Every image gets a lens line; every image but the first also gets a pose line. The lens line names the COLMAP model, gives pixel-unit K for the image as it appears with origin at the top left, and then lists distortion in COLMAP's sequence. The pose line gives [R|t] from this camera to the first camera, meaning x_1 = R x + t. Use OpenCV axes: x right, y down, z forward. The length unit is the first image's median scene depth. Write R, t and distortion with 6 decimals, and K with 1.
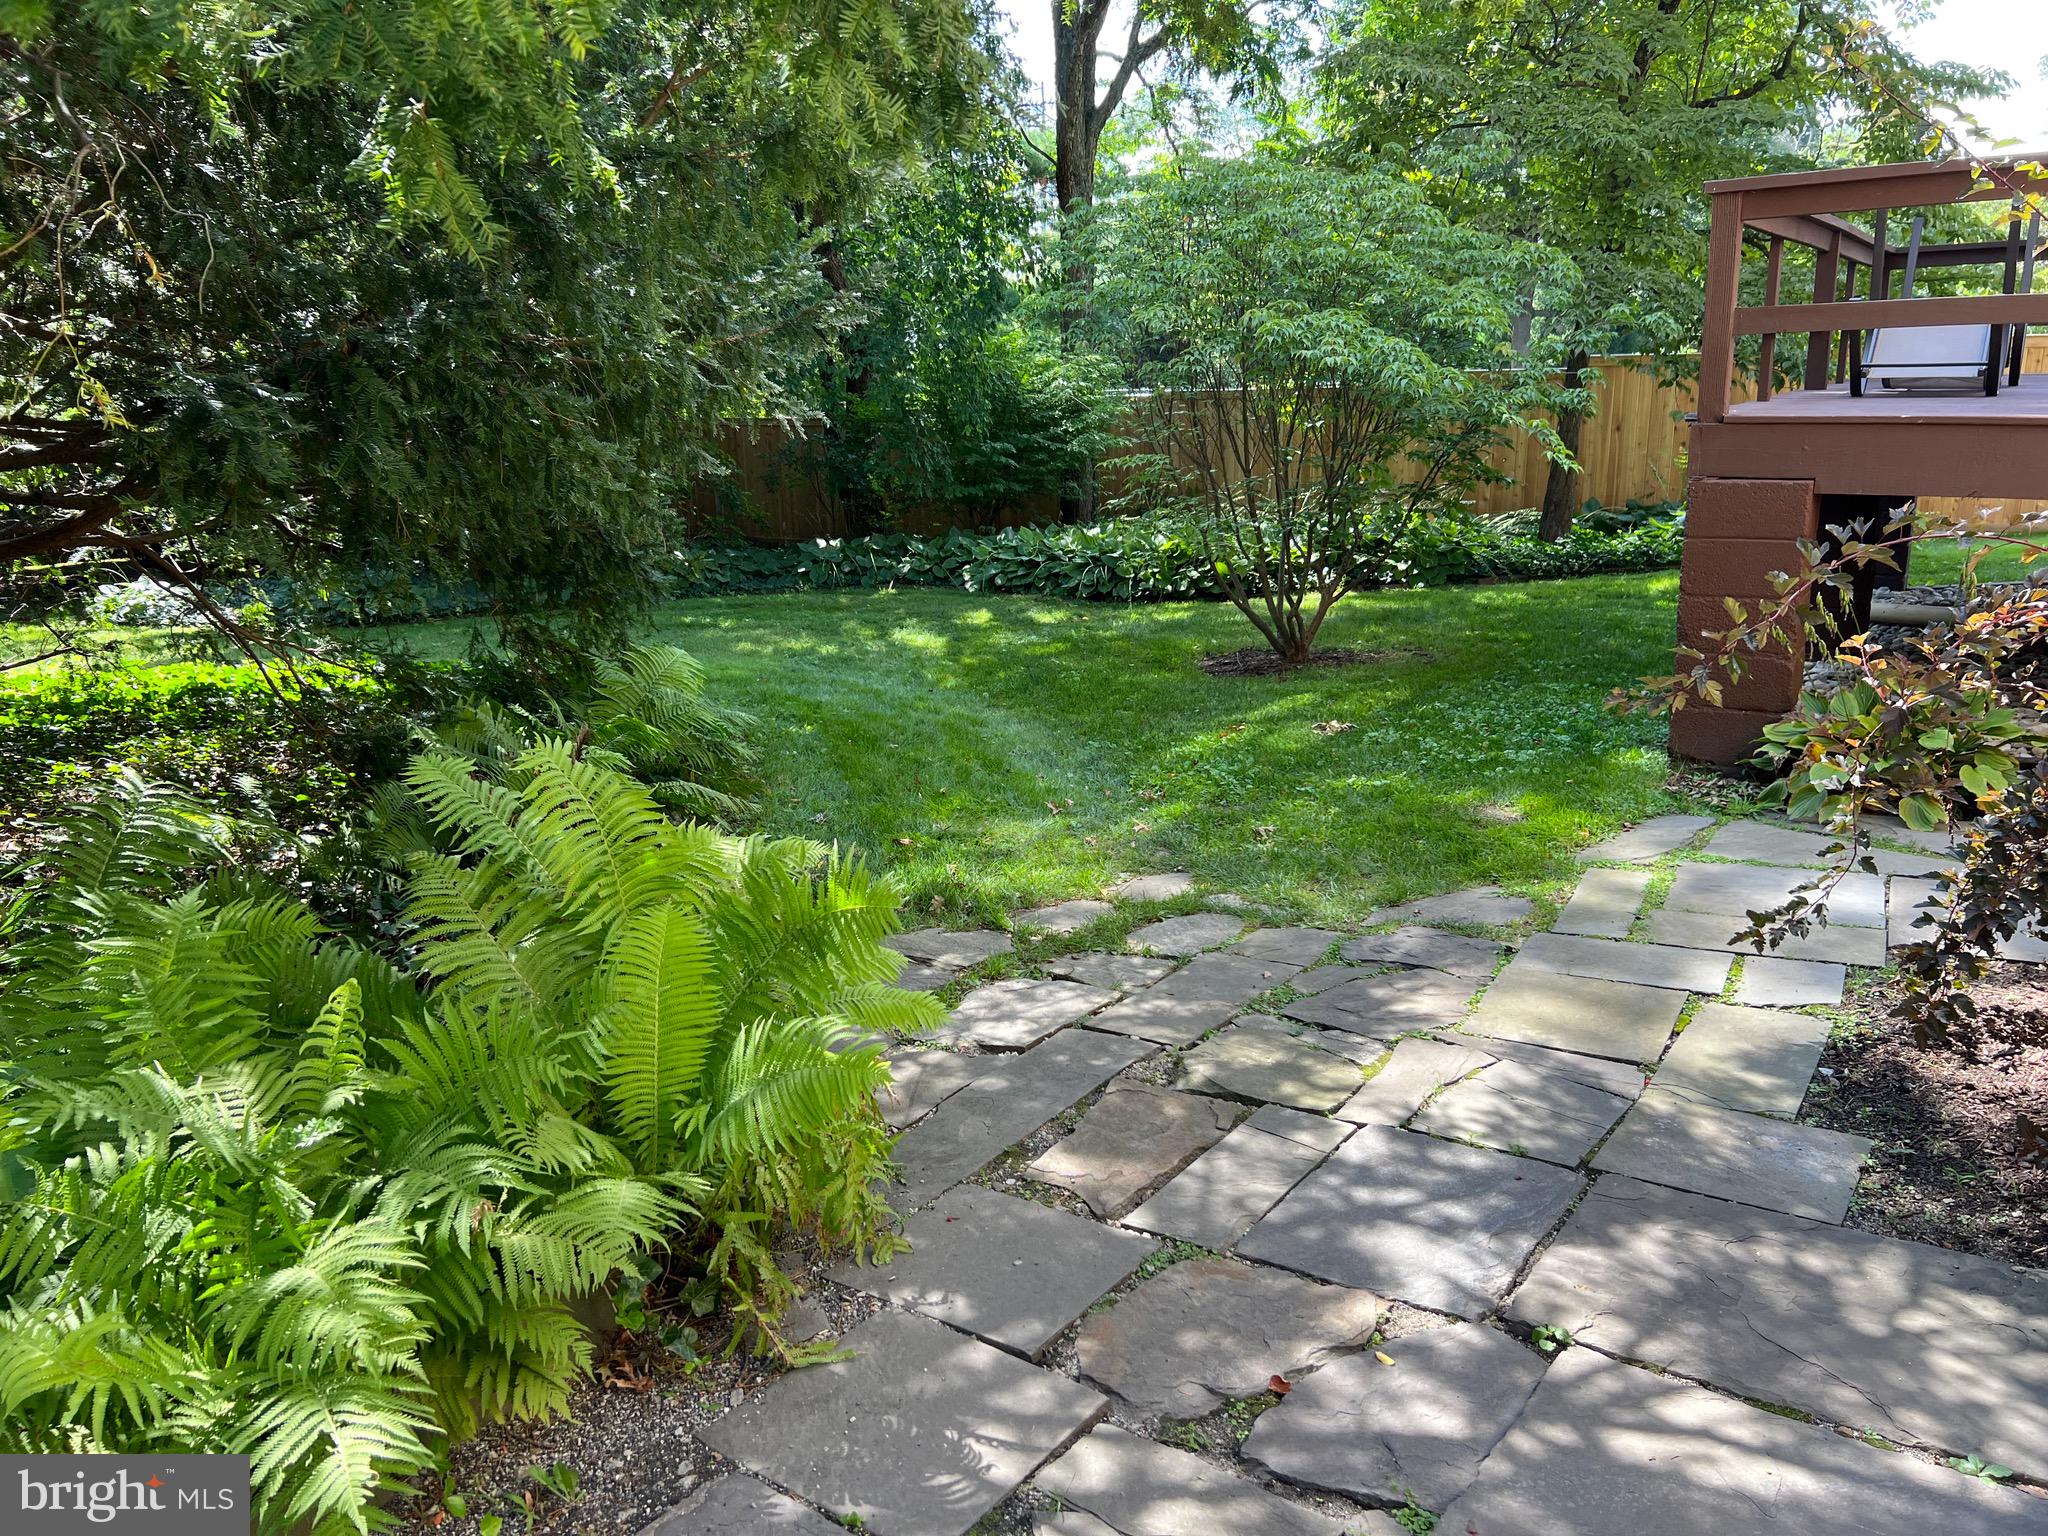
lens RADIAL K [[1543.3, 0, 1022.9], [0, 1543.3, 770.6], [0, 0, 1]] dist [0.112958, -0.194684]
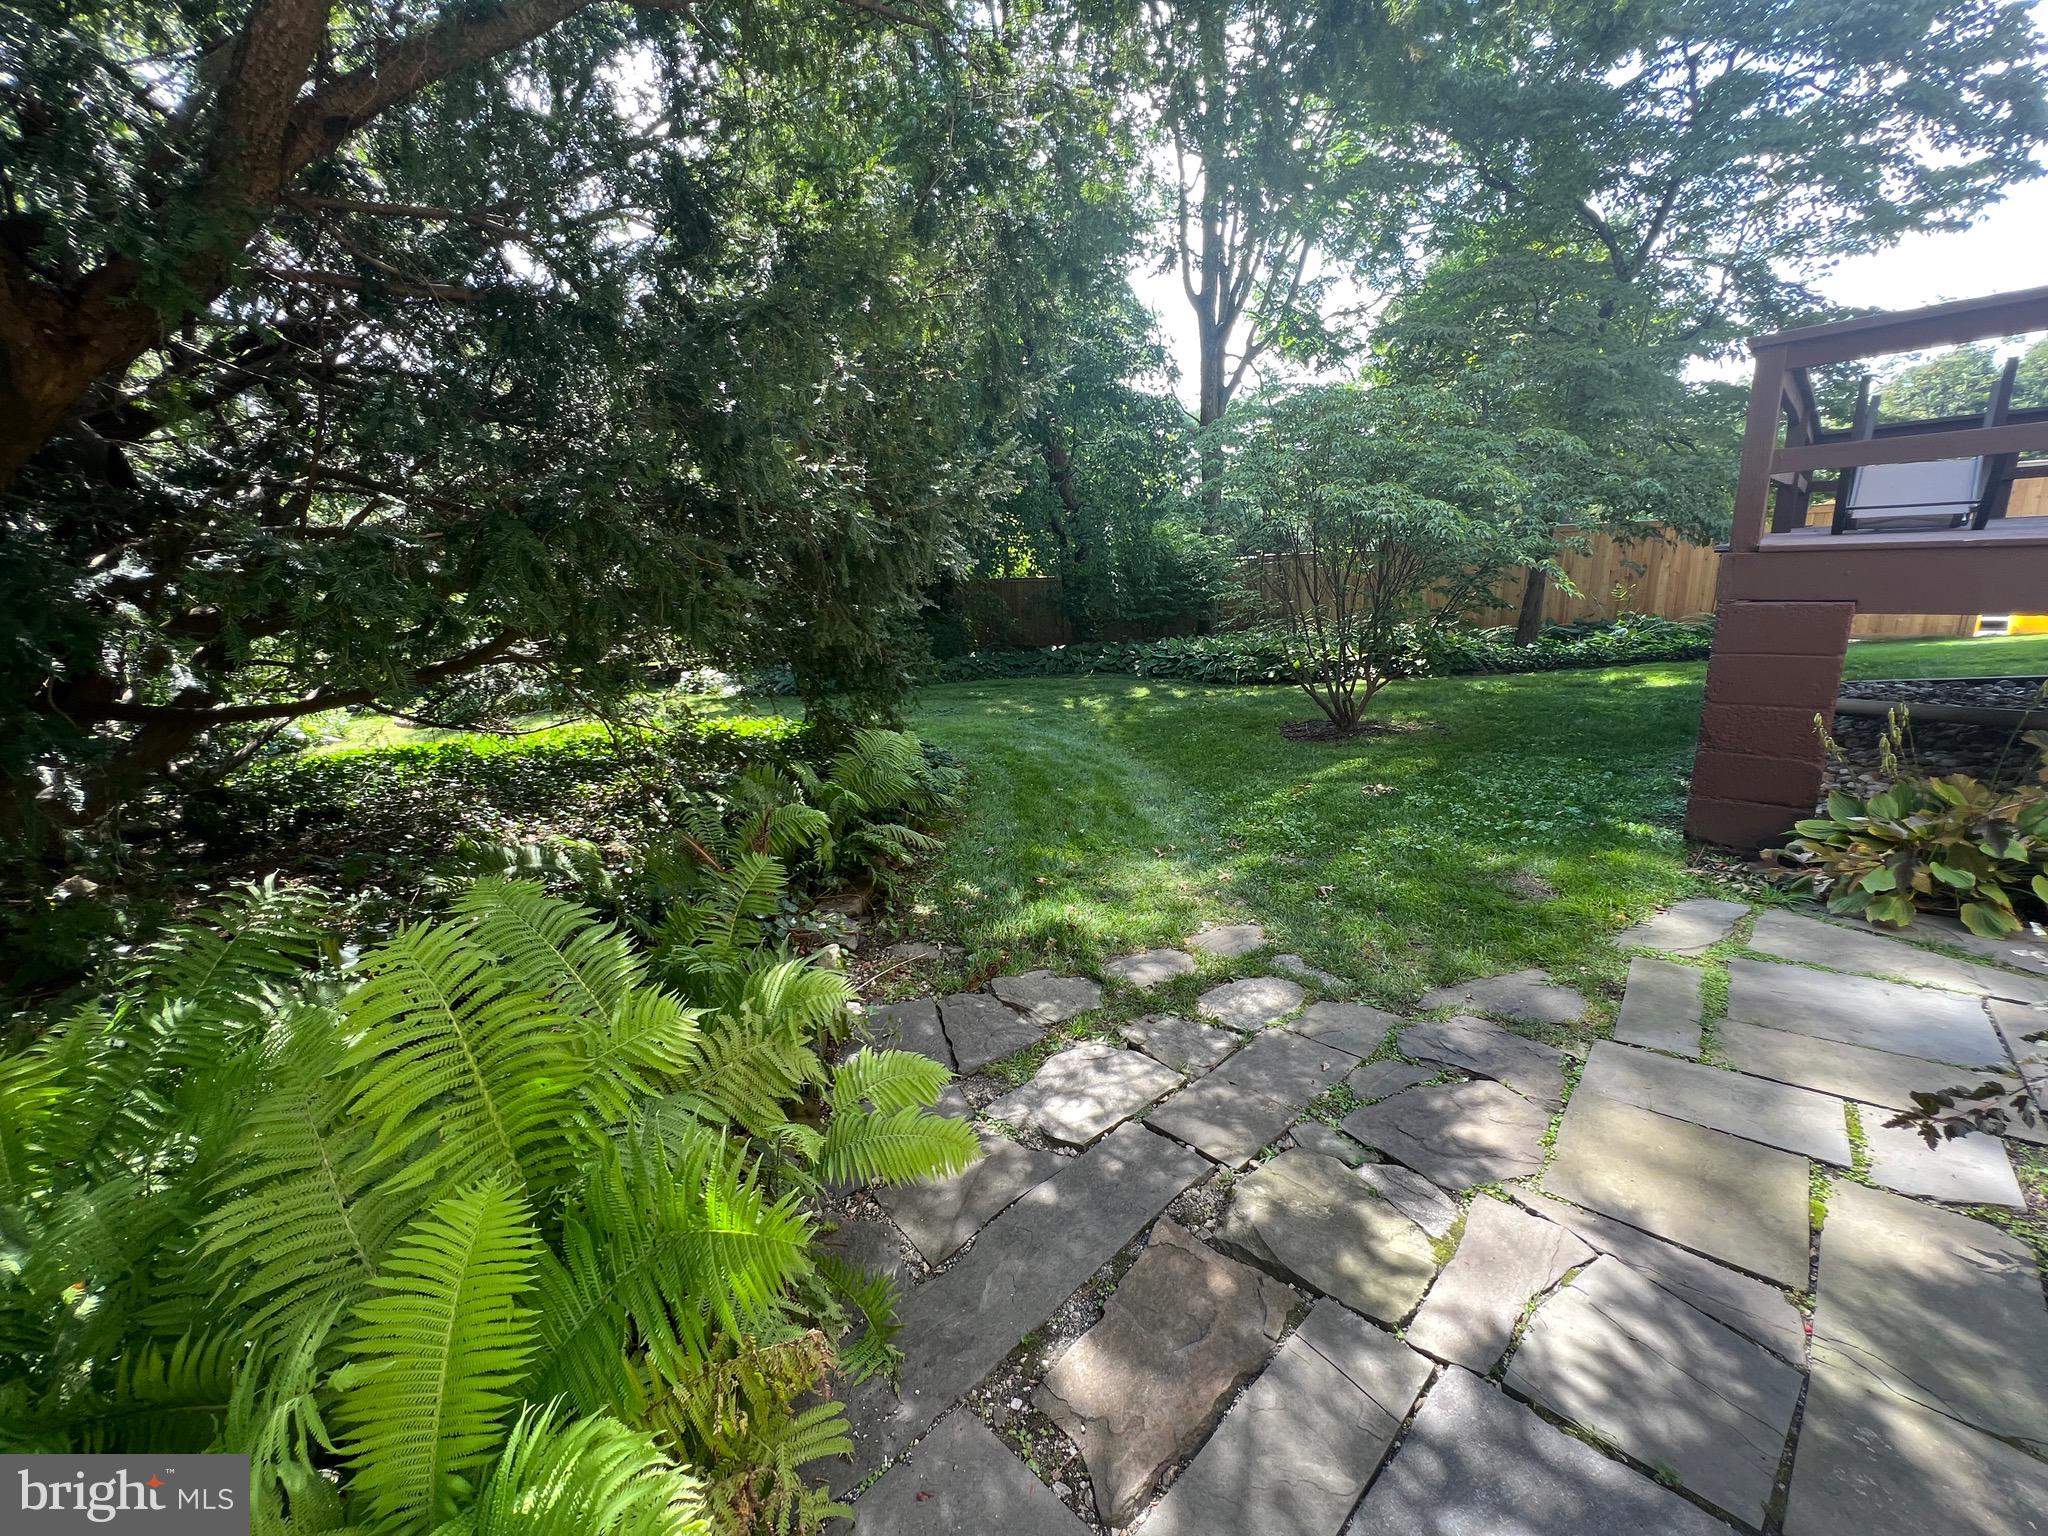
lens RADIAL K [[809.6, 0, 1024.0], [0, 809.6, 768.0], [0, 0, 1]] dist [0.000381, 0.000423]
pose [[0.980613, 0.025761, -0.194254, 0.035458], [-0.024479, 0.999660, 0.008995, -0.047033], [0.194419, -0.004066, 0.980910, 0.259490]]
